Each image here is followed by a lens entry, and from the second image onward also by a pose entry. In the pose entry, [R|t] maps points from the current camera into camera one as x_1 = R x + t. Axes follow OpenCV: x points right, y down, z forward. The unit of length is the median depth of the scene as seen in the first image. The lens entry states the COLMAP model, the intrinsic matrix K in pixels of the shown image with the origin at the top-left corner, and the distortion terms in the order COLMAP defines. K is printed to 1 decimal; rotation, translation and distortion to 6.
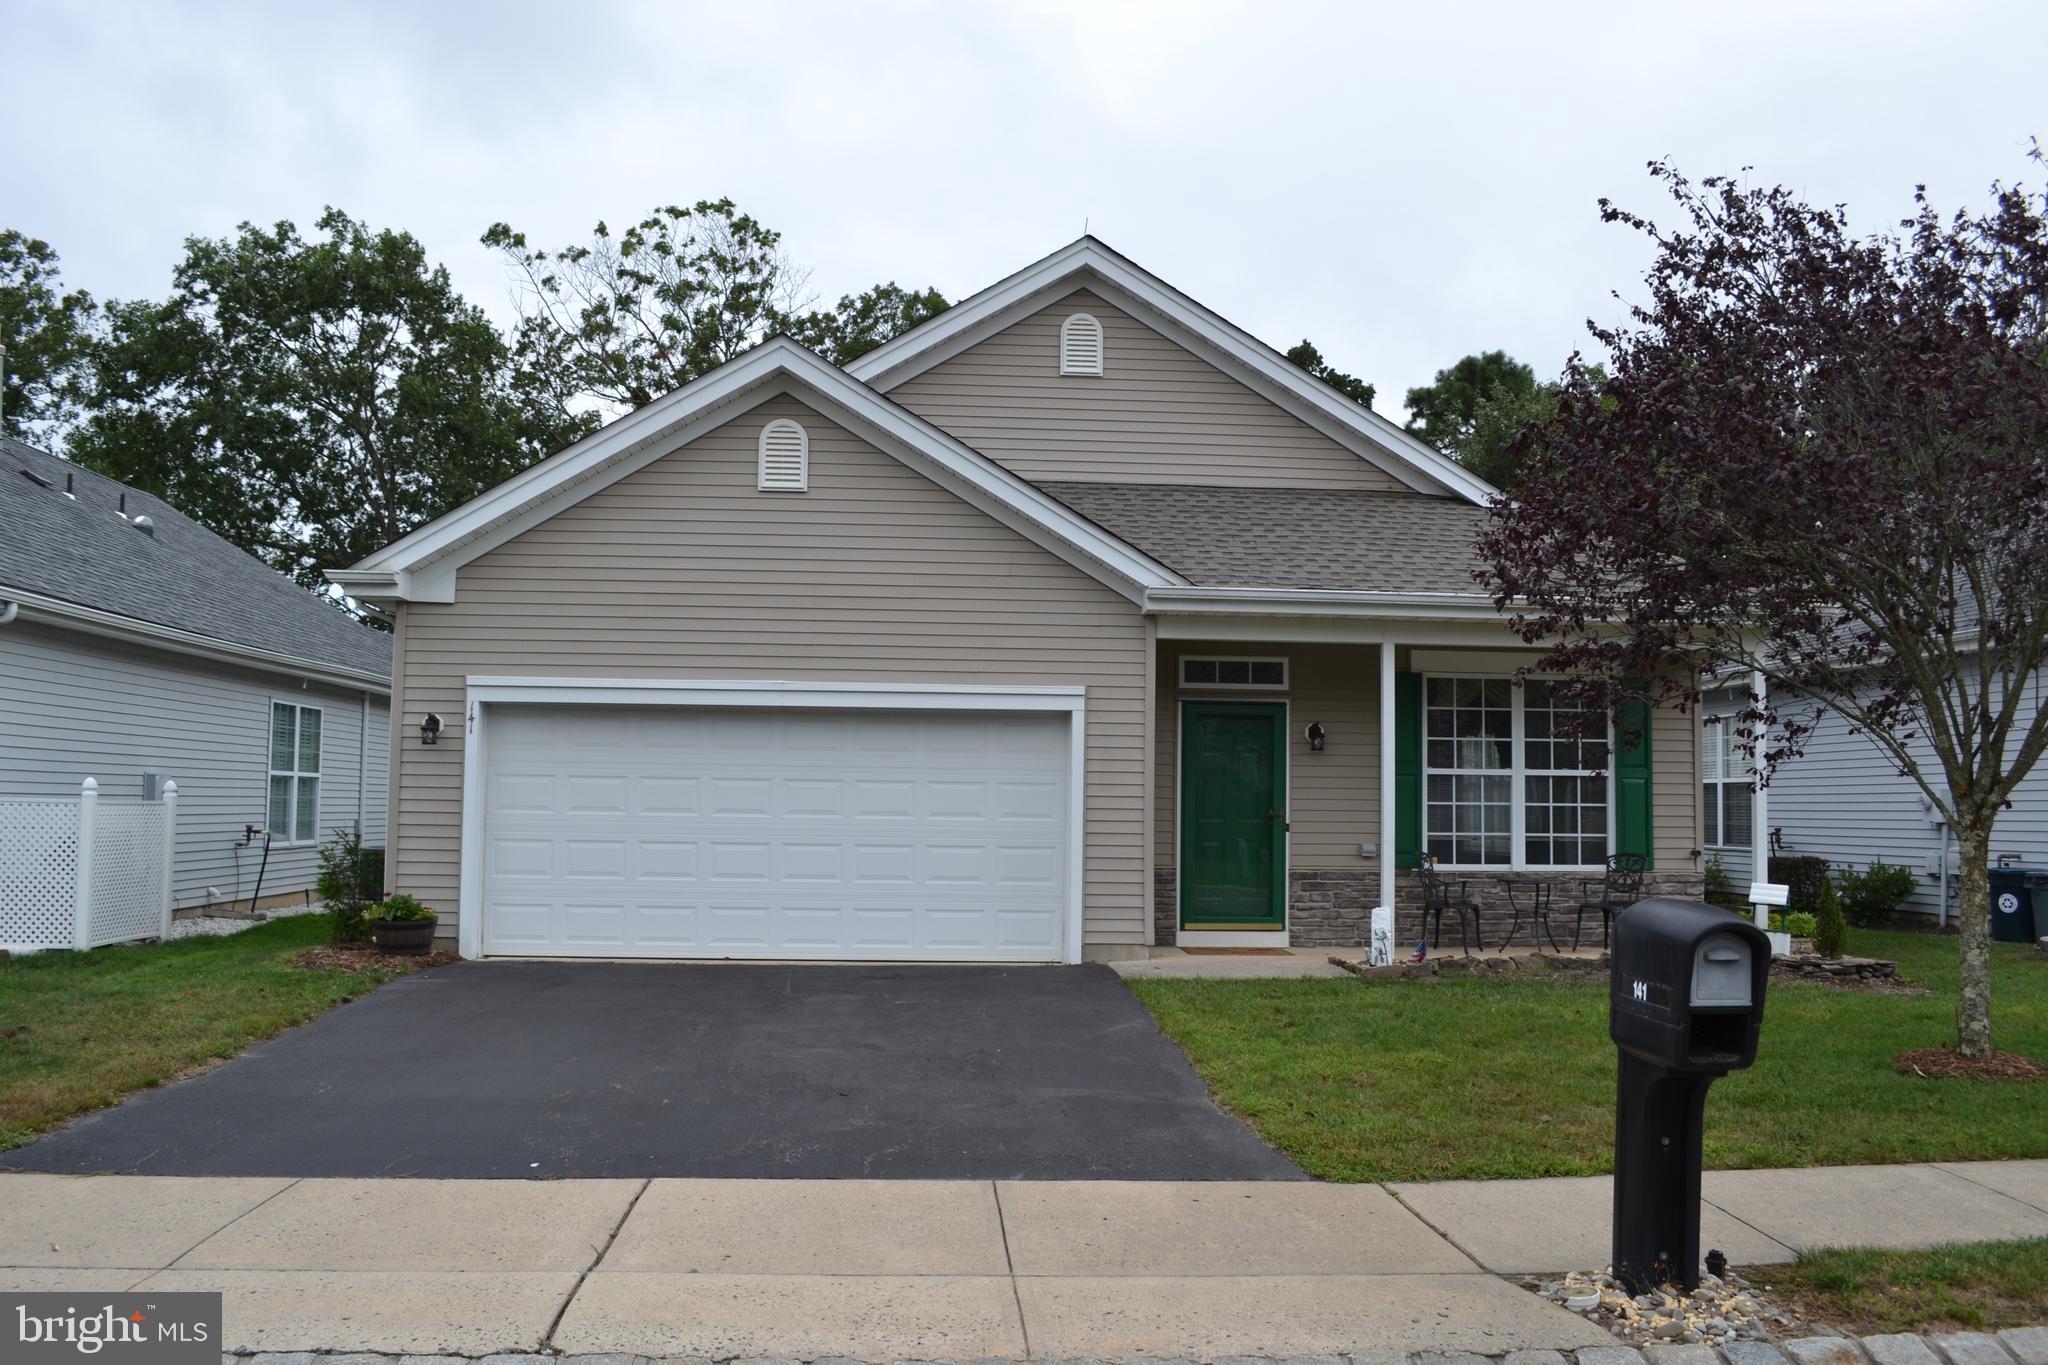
lens RADIAL K [[1667.1, 0, 1028.8], [0, 1667.1, 697.6], [0, 0, 1]] dist [-0.081890, 0.013010]
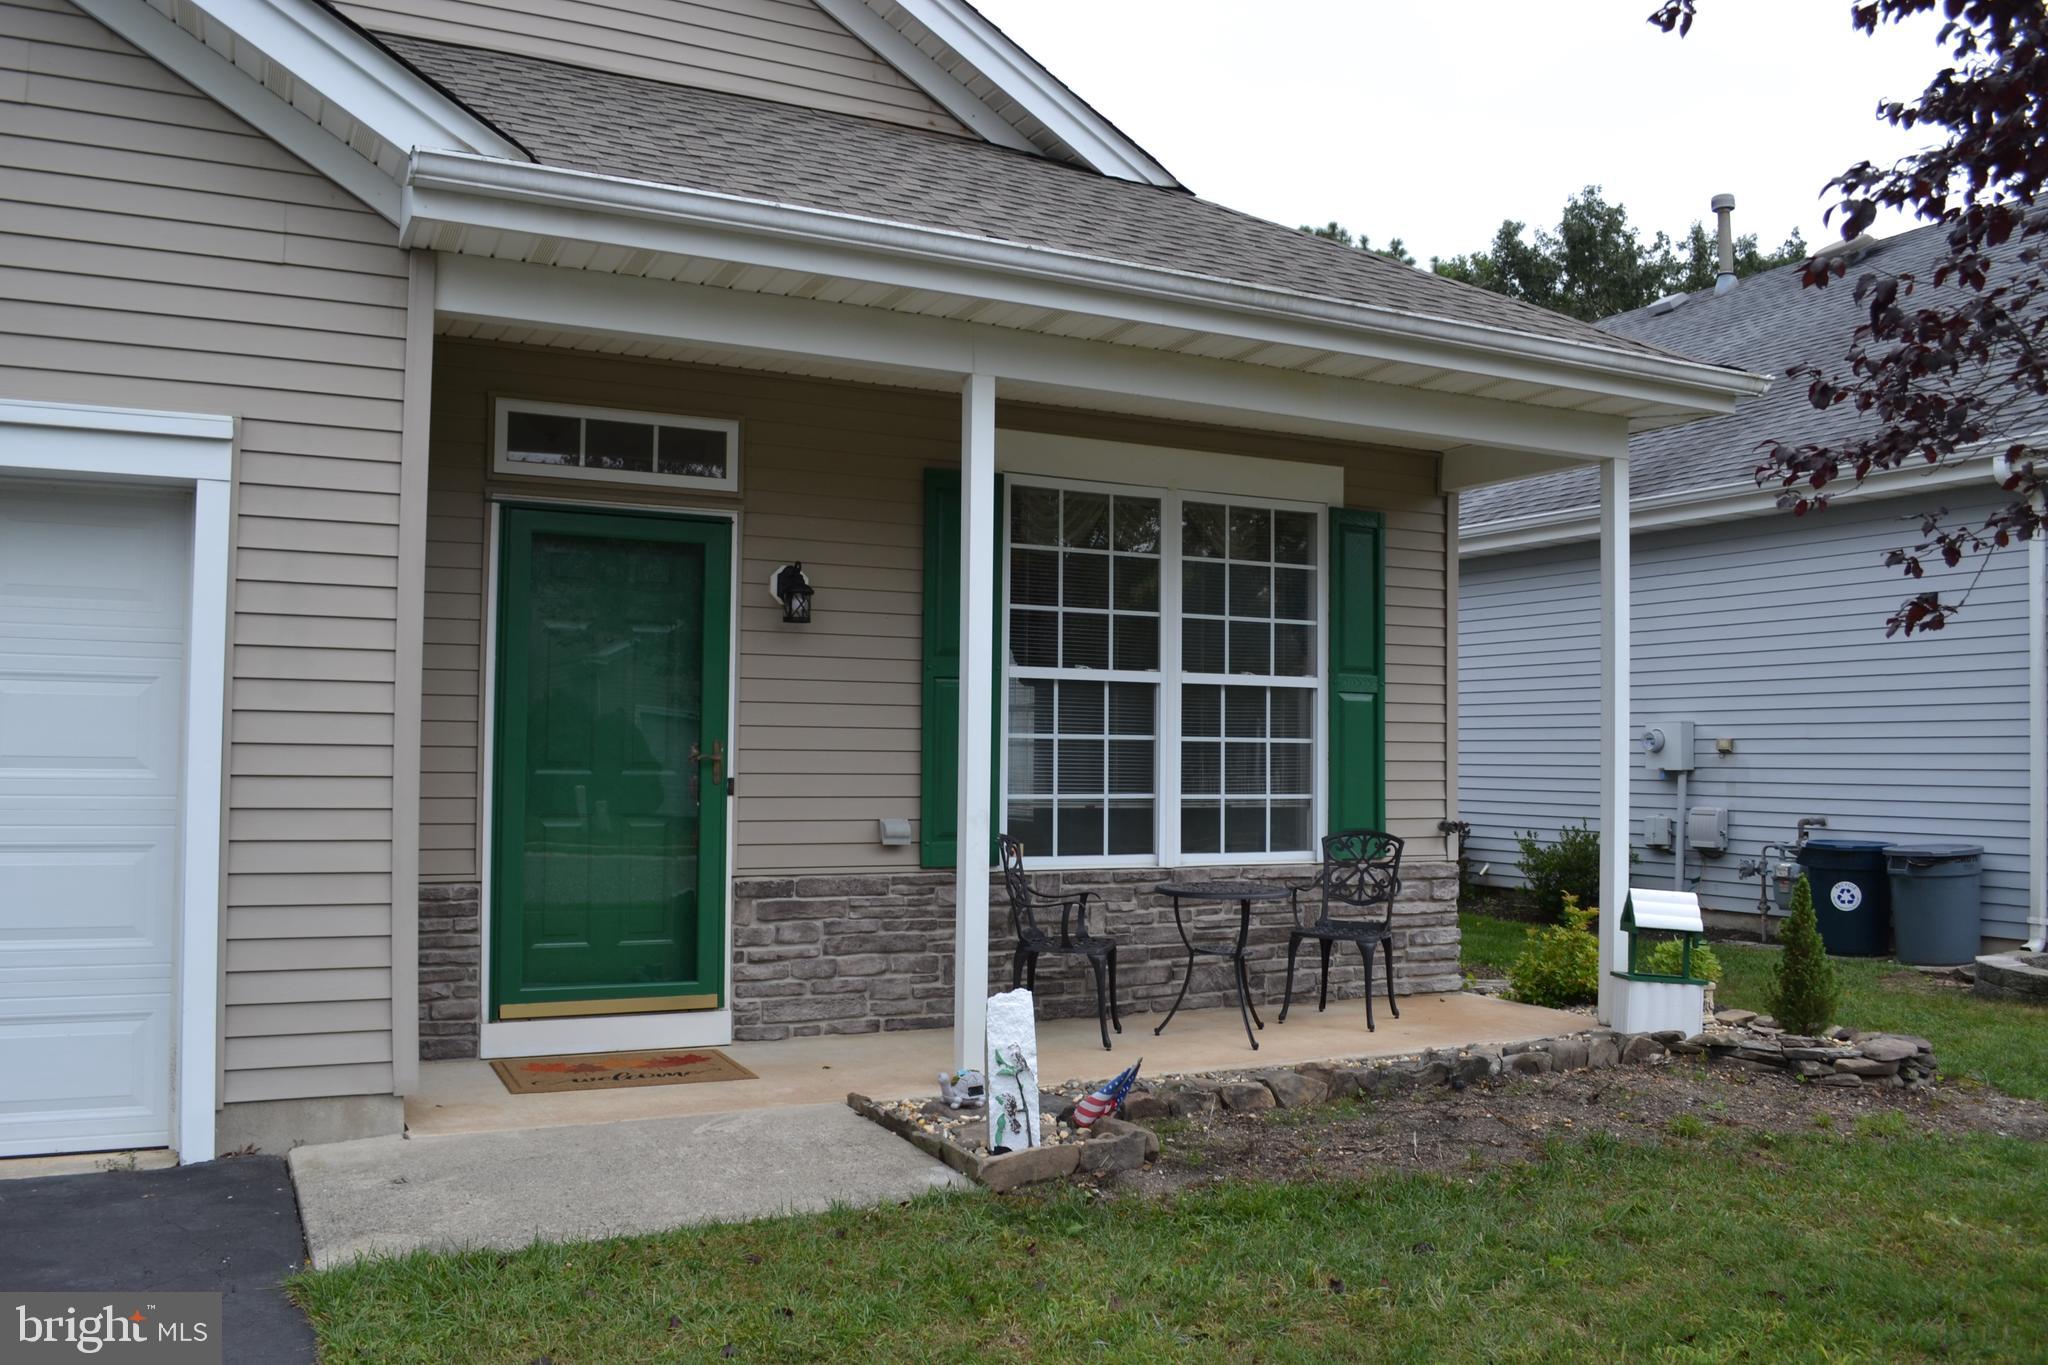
lens RADIAL K [[1667.1, 0, 1028.8], [0, 1667.1, 697.6], [0, 0, 1]] dist [-0.081890, 0.013010]
pose [[0.921483, 0.011560, 0.388246, 0.053796], [-0.025624, 0.999189, 0.031065, 0.038224], [-0.387572, -0.038574, 0.921032, 0.562394]]
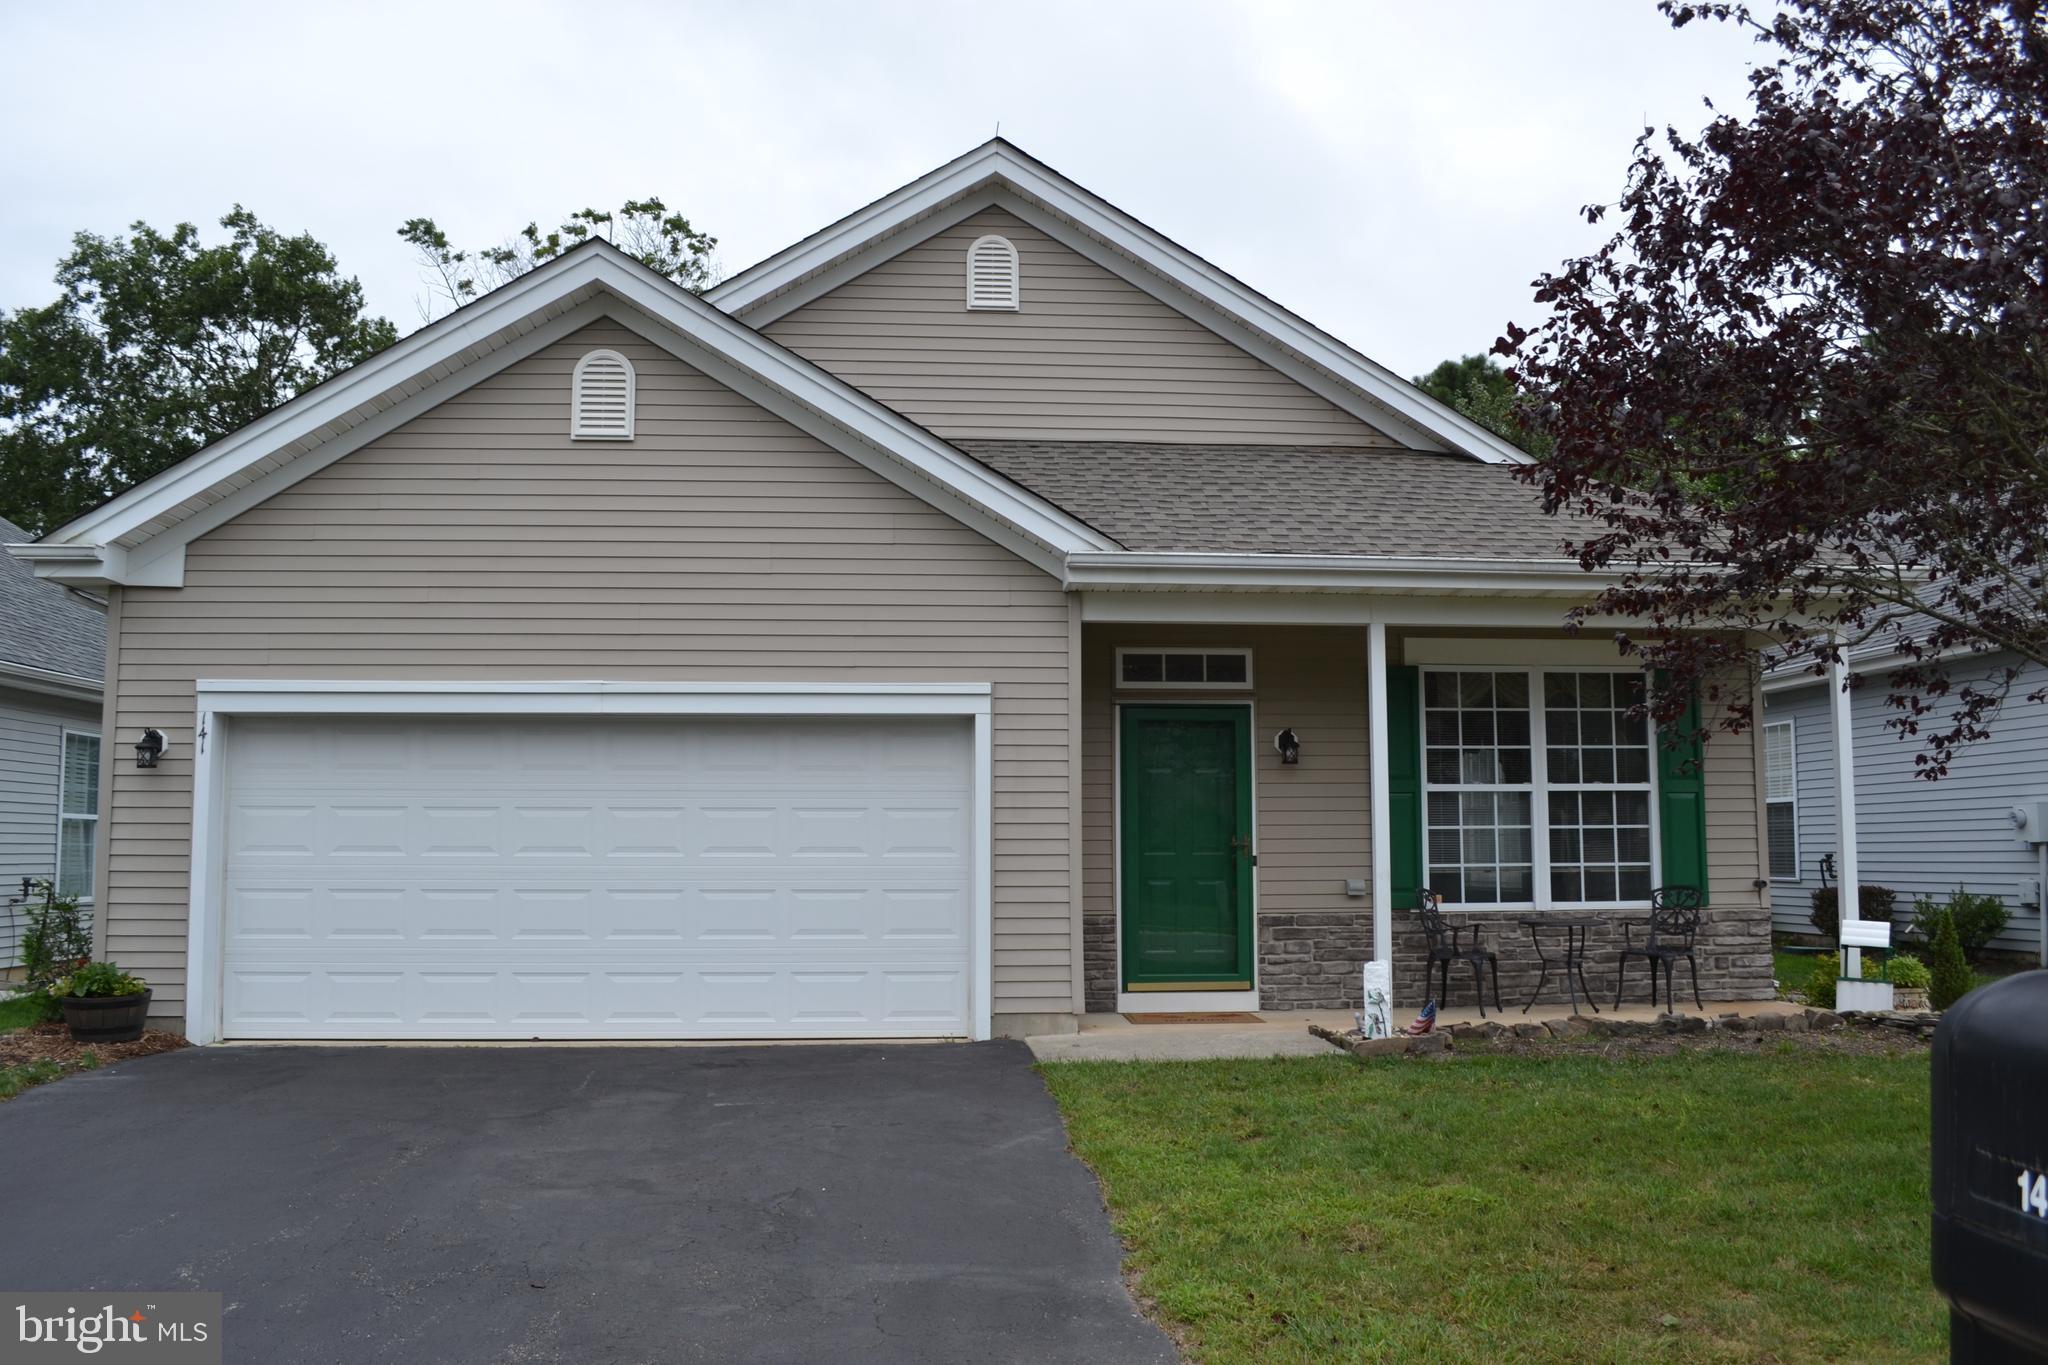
lens RADIAL K [[1667.1, 0, 1028.8], [0, 1667.1, 697.6], [0, 0, 1]] dist [-0.081890, 0.013010]
pose [[0.999797, -0.014691, 0.013796, 0.038571], [0.015059, 0.999523, -0.026974, 0.020444], [-0.013393, 0.027177, 0.999541, 0.207905]]
